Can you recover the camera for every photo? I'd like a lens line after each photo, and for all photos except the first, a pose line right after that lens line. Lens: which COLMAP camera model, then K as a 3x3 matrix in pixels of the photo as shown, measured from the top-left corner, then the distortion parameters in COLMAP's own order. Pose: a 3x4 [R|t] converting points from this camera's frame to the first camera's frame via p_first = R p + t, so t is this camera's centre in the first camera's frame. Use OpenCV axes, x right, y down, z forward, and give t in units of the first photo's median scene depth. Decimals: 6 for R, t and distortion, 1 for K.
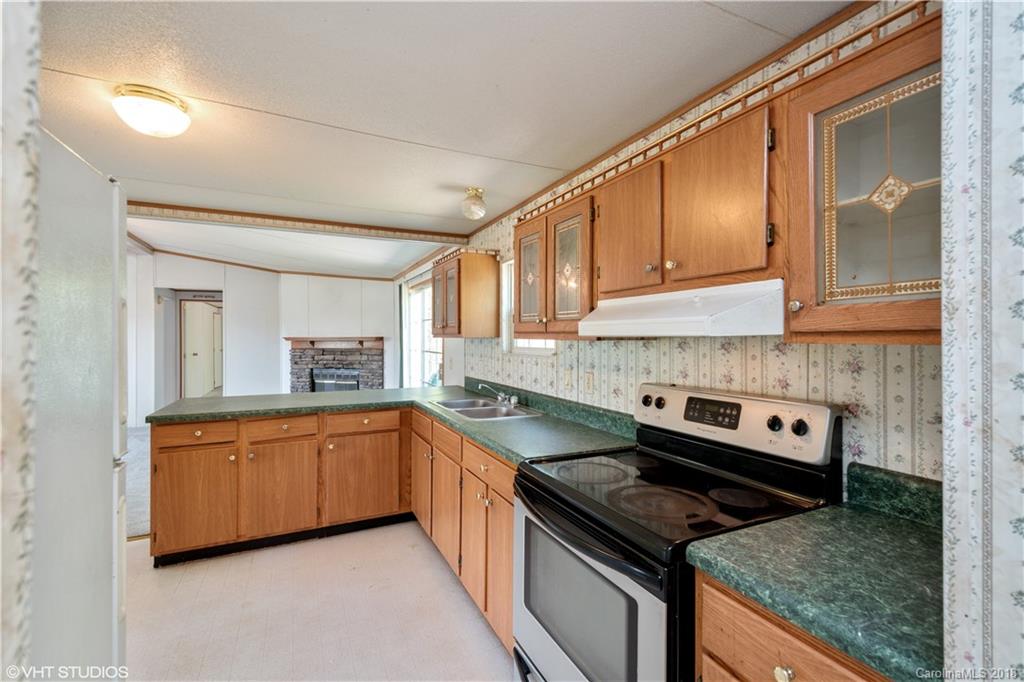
lens RADIAL K [[450.0, 0, 515.8], [0, 450.0, 340.7], [0, 0, 1]] dist [0.002162, -0.000005]
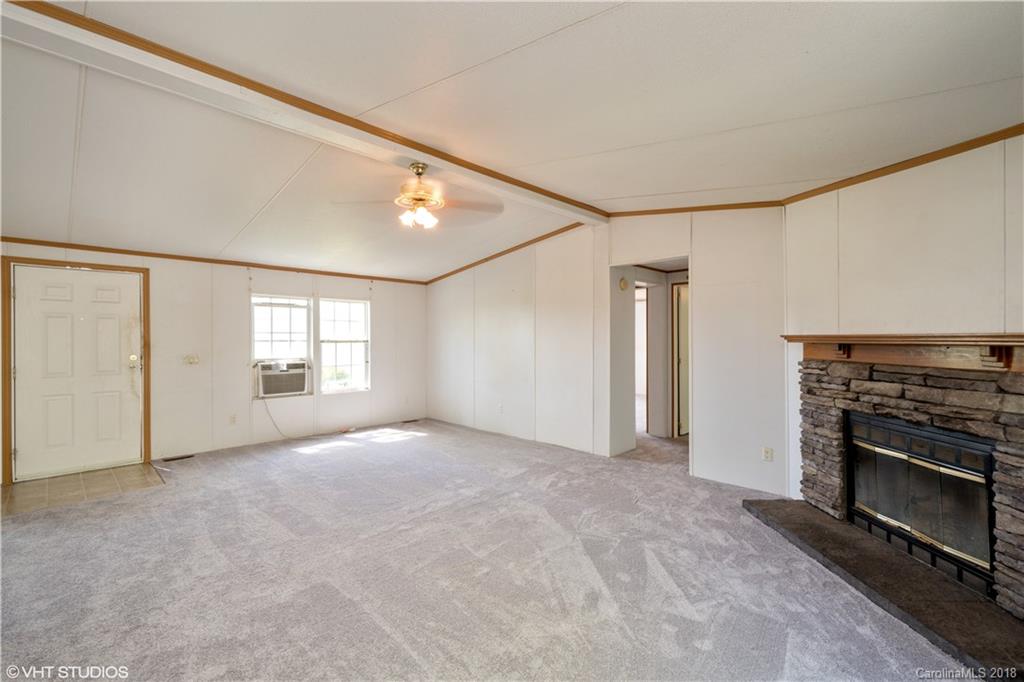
lens RADIAL K [[441.9, 0, 512.0], [0, 441.9, 341.0], [0, 0, 1]] dist [0.001284, 0.000076]
pose [[0.327232, 0.010358, -0.944887, -0.569518], [-0.008203, 0.999933, 0.008121, -0.009396], [0.944908, 0.005094, 0.327295, 1.959381]]
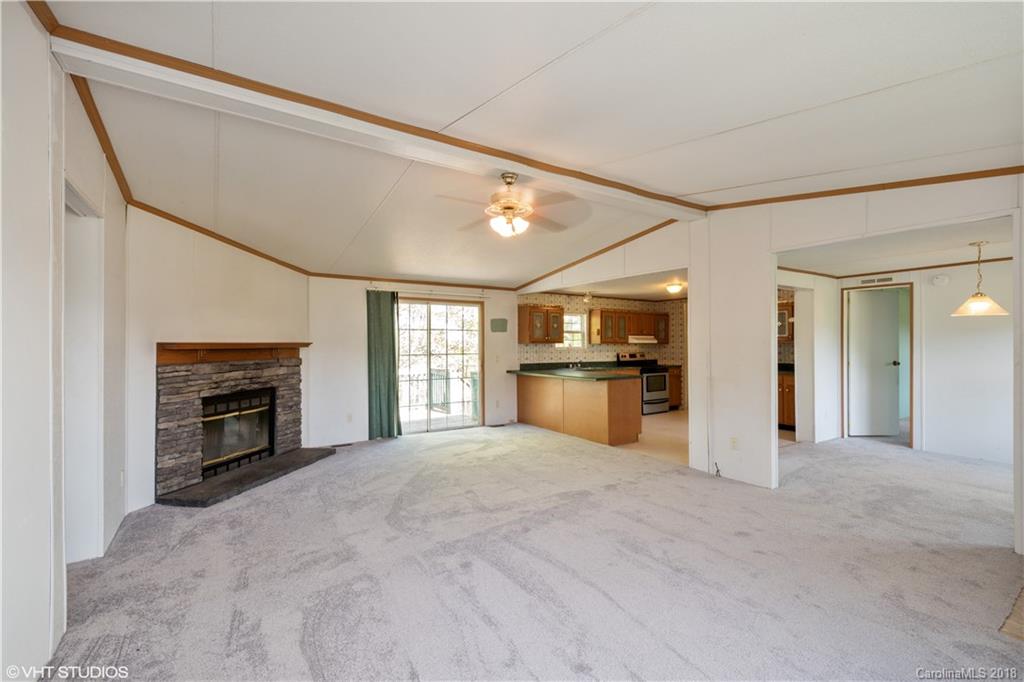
lens RADIAL K [[441.9, 0, 512.0], [0, 441.9, 341.0], [0, 0, 1]] dist [0.001284, 0.000076]
pose [[-0.126880, 0.009442, 0.991873, -3.613208], [0.010166, 0.999915, -0.008218, -0.004040], [-0.991866, 0.009040, -0.126965, 2.342537]]
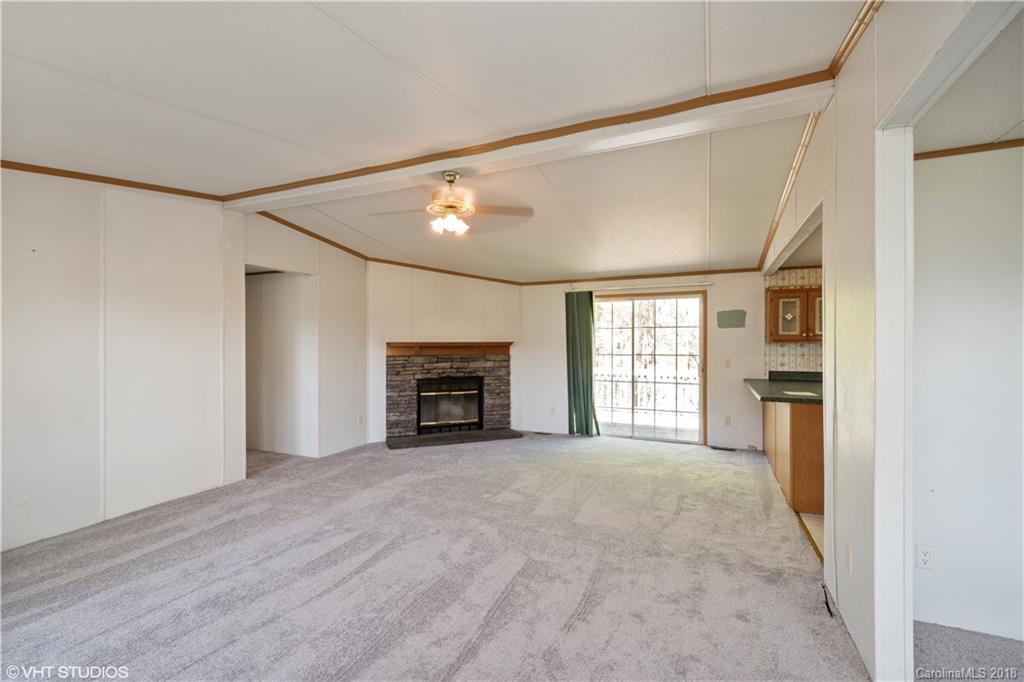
lens RADIAL K [[441.9, 0, 512.0], [0, 441.9, 341.0], [0, 0, 1]] dist [0.001284, 0.000076]
pose [[0.766601, 0.005163, 0.642104, -2.910939], [0.003396, 0.999921, -0.012095, 0.003342], [-0.642115, 0.011453, 0.766522, 0.864839]]
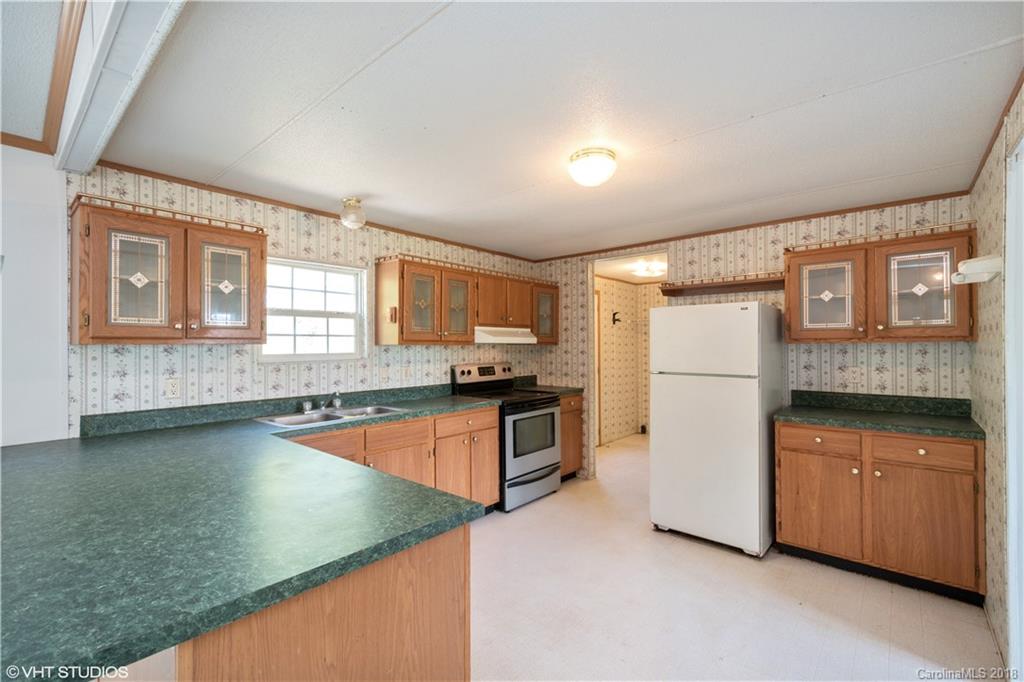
lens RADIAL K [[441.9, 0, 512.0], [0, 441.9, 341.0], [0, 0, 1]] dist [0.001284, 0.000076]
pose [[-0.385908, 0.010534, 0.922477, -1.478416], [0.010731, 0.999918, -0.006928, -0.001986], [-0.922475, 0.007226, -0.385990, 1.341358]]
